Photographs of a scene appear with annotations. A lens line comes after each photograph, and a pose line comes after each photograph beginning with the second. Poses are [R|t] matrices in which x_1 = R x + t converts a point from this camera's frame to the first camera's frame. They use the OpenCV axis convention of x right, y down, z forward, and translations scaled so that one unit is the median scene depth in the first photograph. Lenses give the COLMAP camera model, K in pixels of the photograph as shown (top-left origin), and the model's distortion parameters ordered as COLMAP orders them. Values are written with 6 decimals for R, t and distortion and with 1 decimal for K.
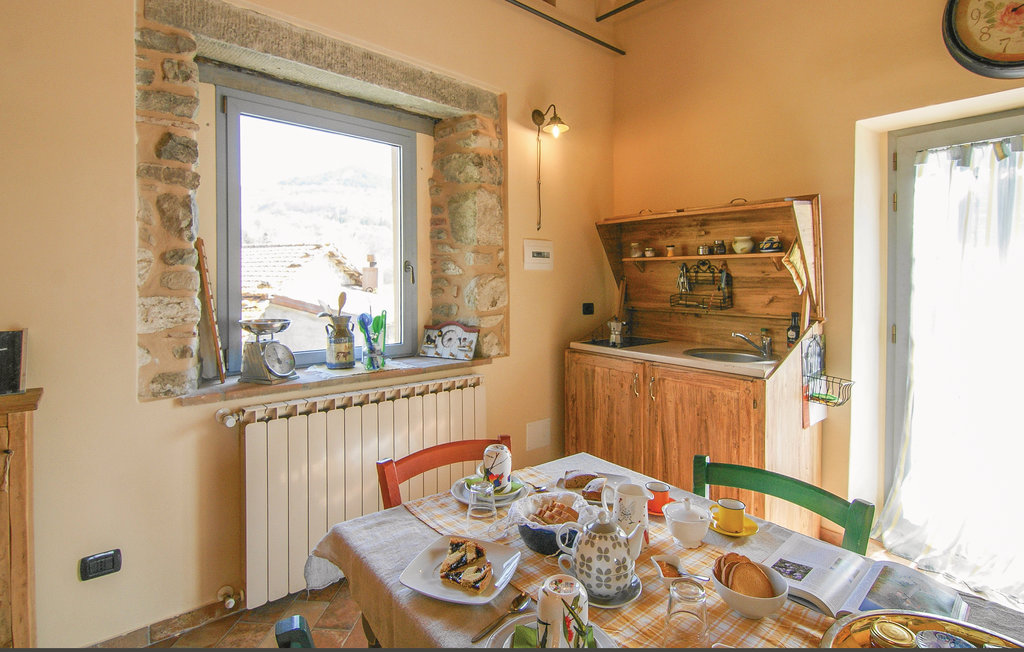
lens RADIAL K [[502.8, 0, 525.7], [0, 502.8, 266.7], [0, 0, 1]] dist [-0.004780, -0.001970]
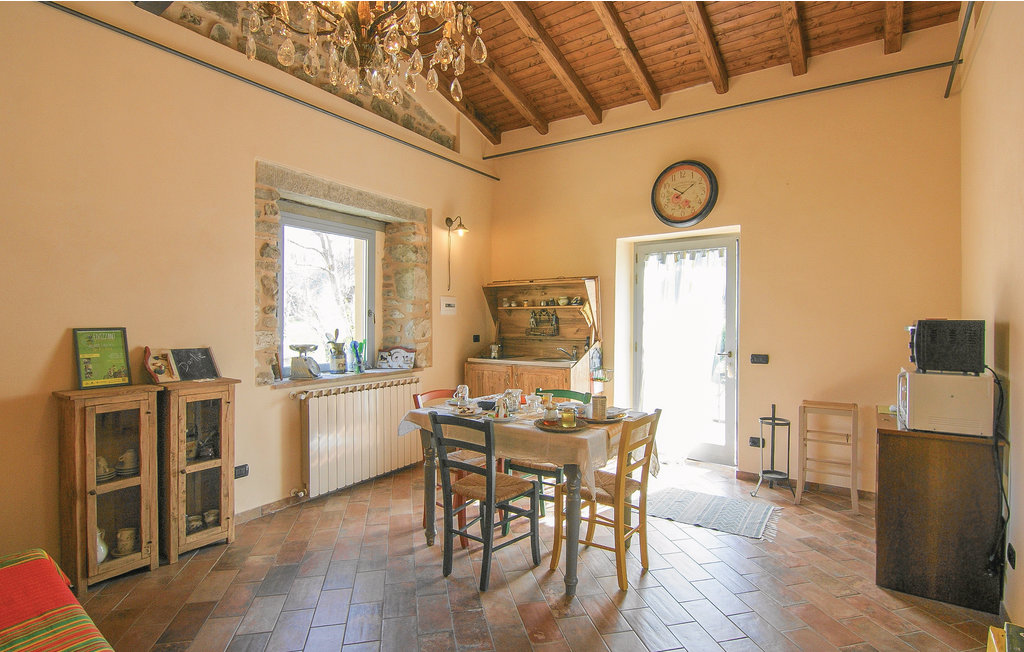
lens RADIAL K [[502.8, 0, 511.3], [0, 502.8, 323.4], [0, 0, 1]] dist [-0.004780, -0.001970]
pose [[0.967650, -0.009554, 0.252115, -0.223749], [0.001591, 0.999494, 0.031768, -0.019685], [-0.252291, -0.030339, 0.967176, -0.753421]]
